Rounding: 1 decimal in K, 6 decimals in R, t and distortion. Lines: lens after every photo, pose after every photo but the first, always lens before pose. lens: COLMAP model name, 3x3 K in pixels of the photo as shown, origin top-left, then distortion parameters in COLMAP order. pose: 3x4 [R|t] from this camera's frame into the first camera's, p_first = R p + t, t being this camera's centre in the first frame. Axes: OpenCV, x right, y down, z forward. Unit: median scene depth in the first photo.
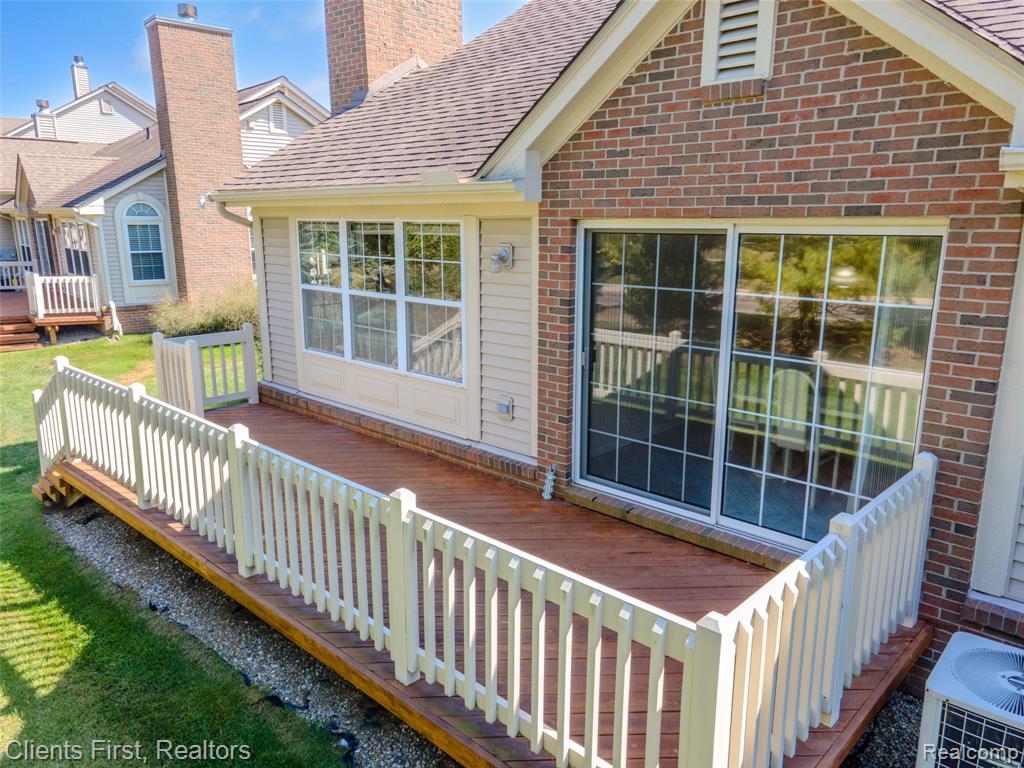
lens RADIAL K [[741.8, 0, 513.2], [0, 741.8, 389.9], [0, 0, 1]] dist [0.038019, 0.006403]
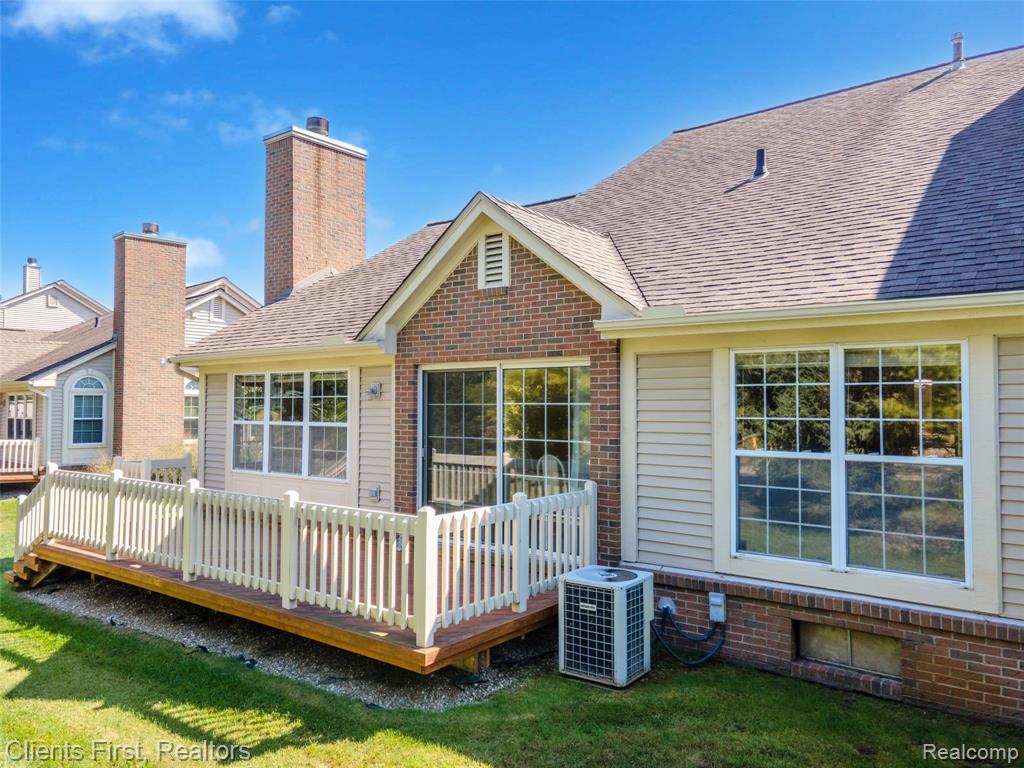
lens RADIAL K [[741.8, 0, 513.2], [0, 741.8, 389.9], [0, 0, 1]] dist [0.038019, 0.006403]
pose [[0.995326, 0.002990, 0.096528, 0.130680], [0.021039, 0.968800, -0.246949, 0.214751], [-0.094255, 0.247825, 0.964209, -0.531185]]
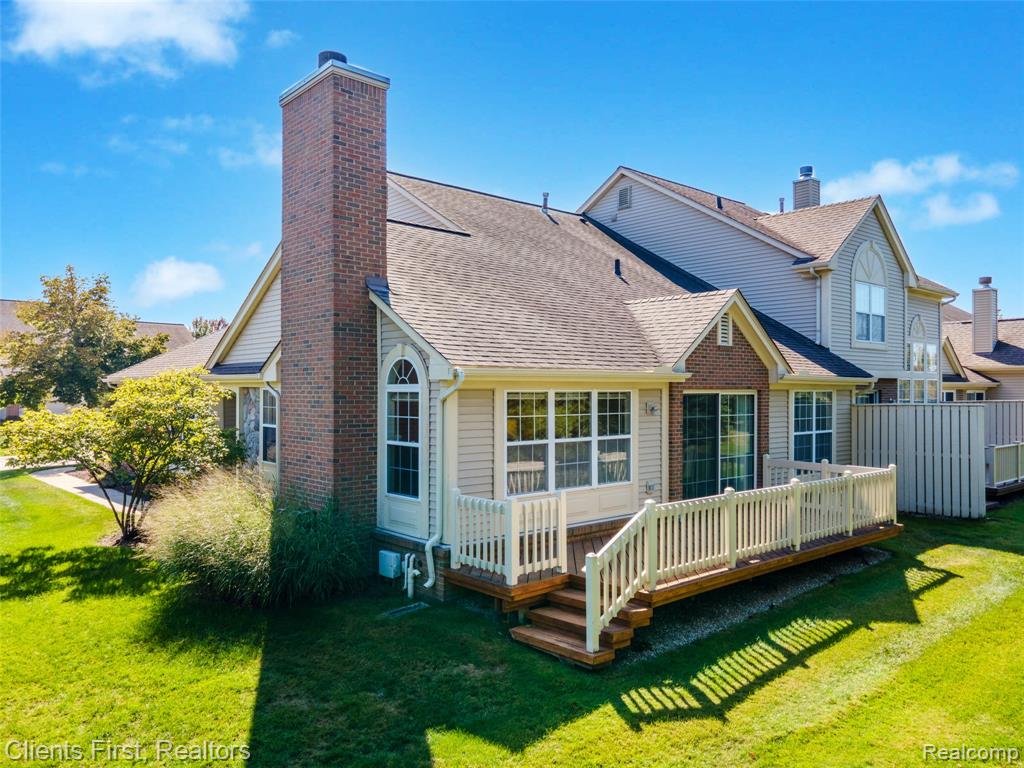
lens RADIAL K [[741.8, 0, 513.2], [0, 741.8, 389.9], [0, 0, 1]] dist [0.038019, 0.006403]
pose [[0.090784, -0.000170, 0.995871, -2.132183], [0.221550, 0.974943, -0.020030, -0.283718], [-0.970914, 0.222453, 0.088547, 1.239417]]
